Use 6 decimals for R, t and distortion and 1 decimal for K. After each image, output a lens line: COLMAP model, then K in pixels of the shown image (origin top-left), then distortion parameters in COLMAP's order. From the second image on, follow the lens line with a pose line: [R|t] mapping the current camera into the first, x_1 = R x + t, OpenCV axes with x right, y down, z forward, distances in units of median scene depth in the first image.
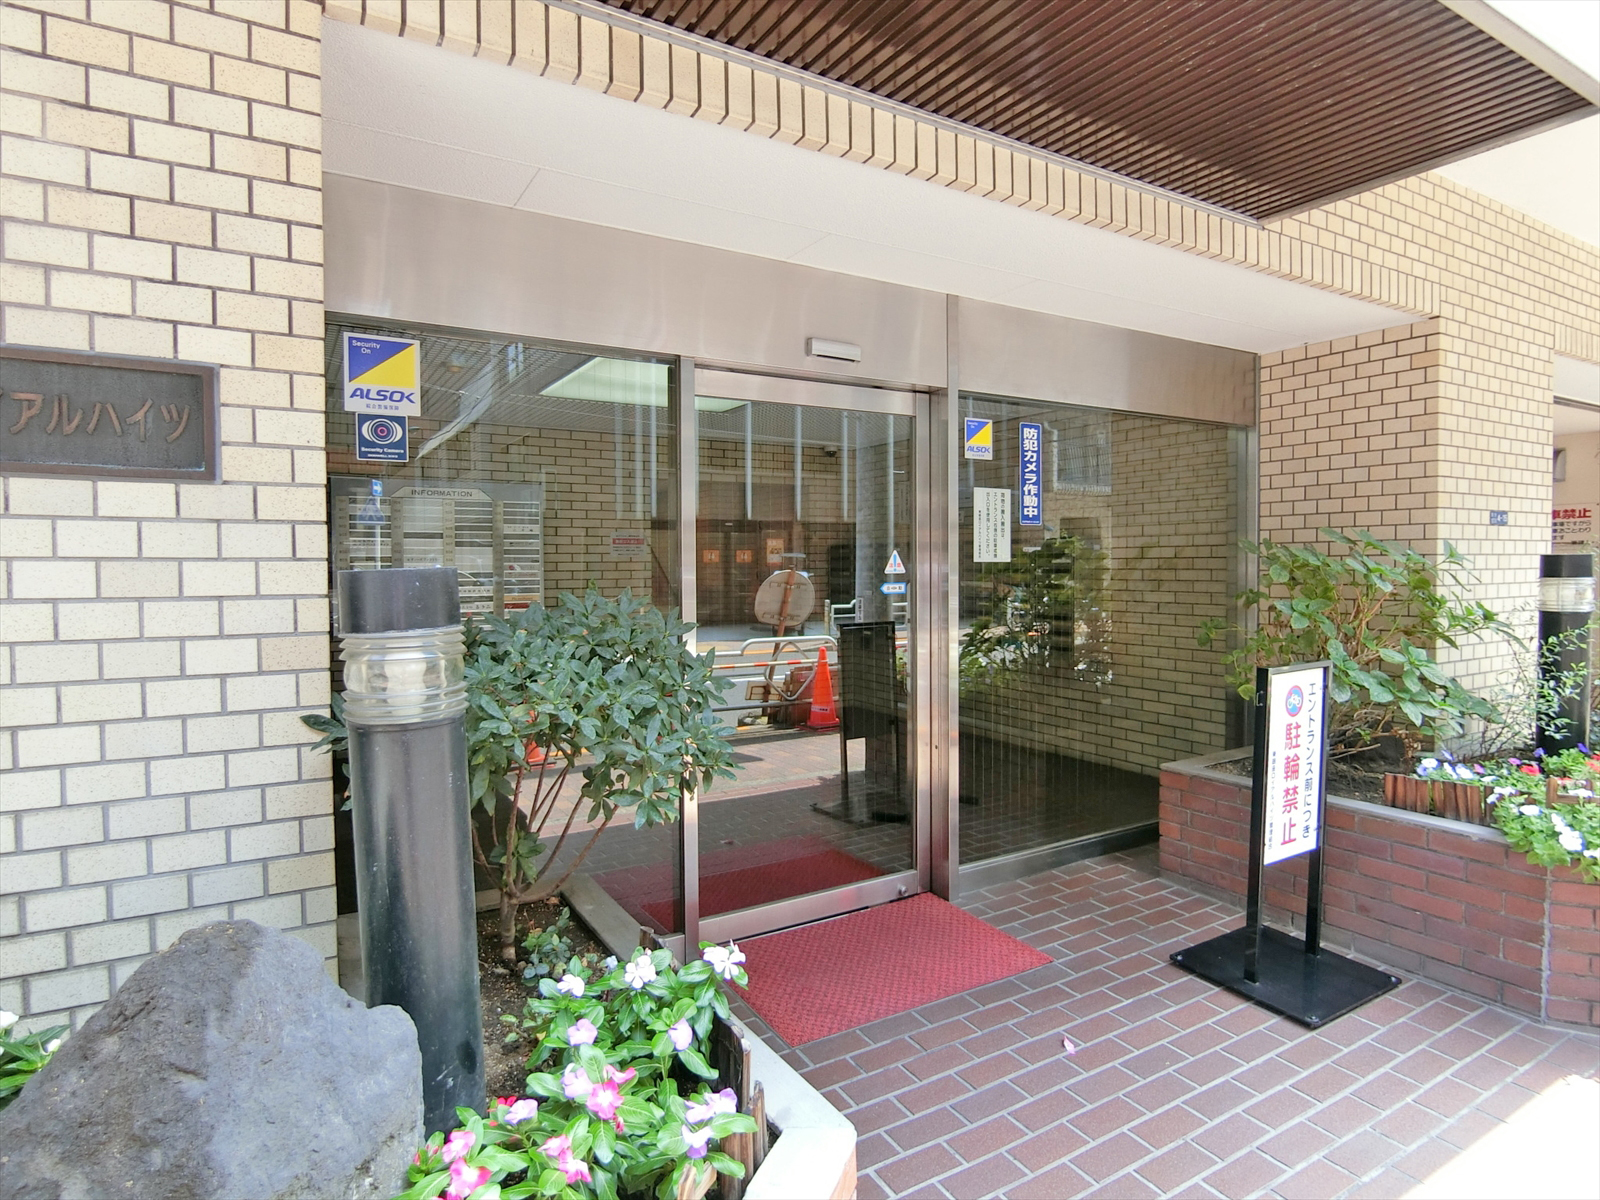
lens RADIAL K [[890.6, 0, 797.1], [0, 890.6, 596.9], [0, 0, 1]] dist [-0.005628, -0.000335]
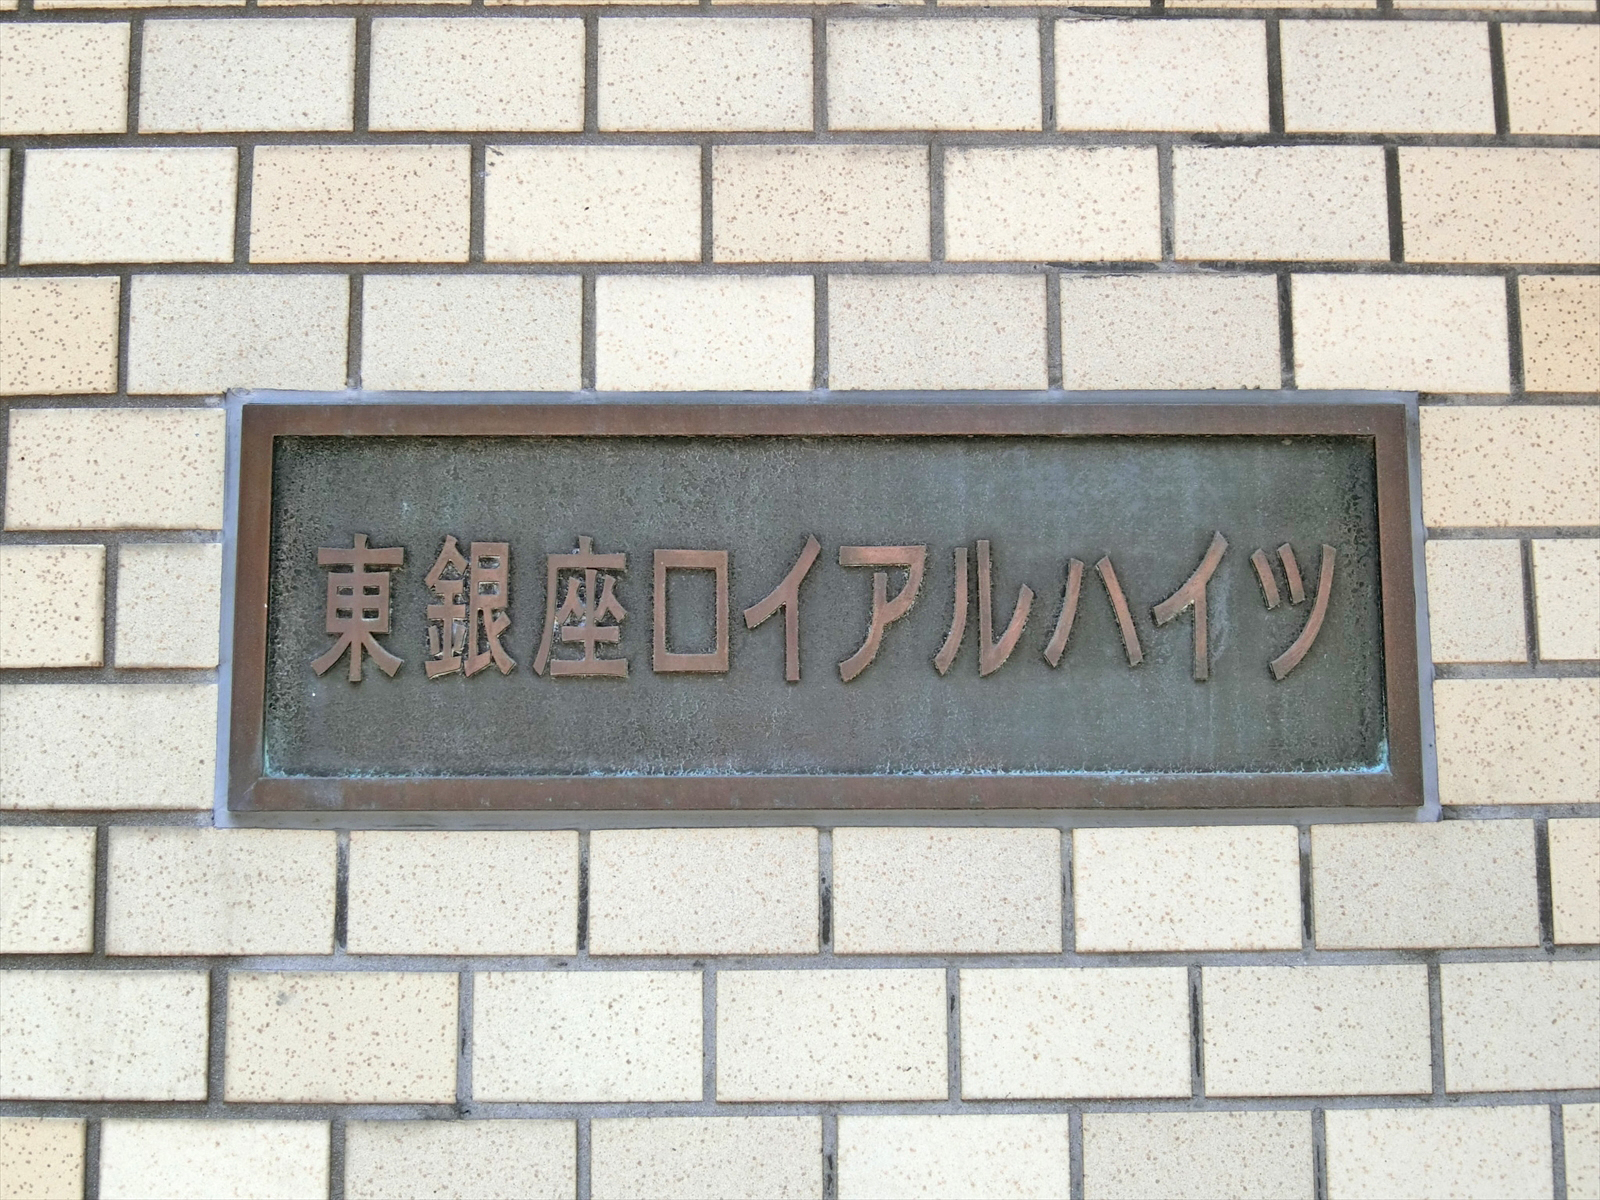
lens RADIAL K [[2008.5, 0, 800.0], [0, 2008.5, 600.1], [0, 0, 1]] dist [-0.040949, 0.000000]
pose [[0.881209, -0.071814, -0.467241, -0.542683], [-0.006926, 0.986326, -0.164658, -0.093030], [0.472677, 0.148334, 0.868662, 0.372411]]
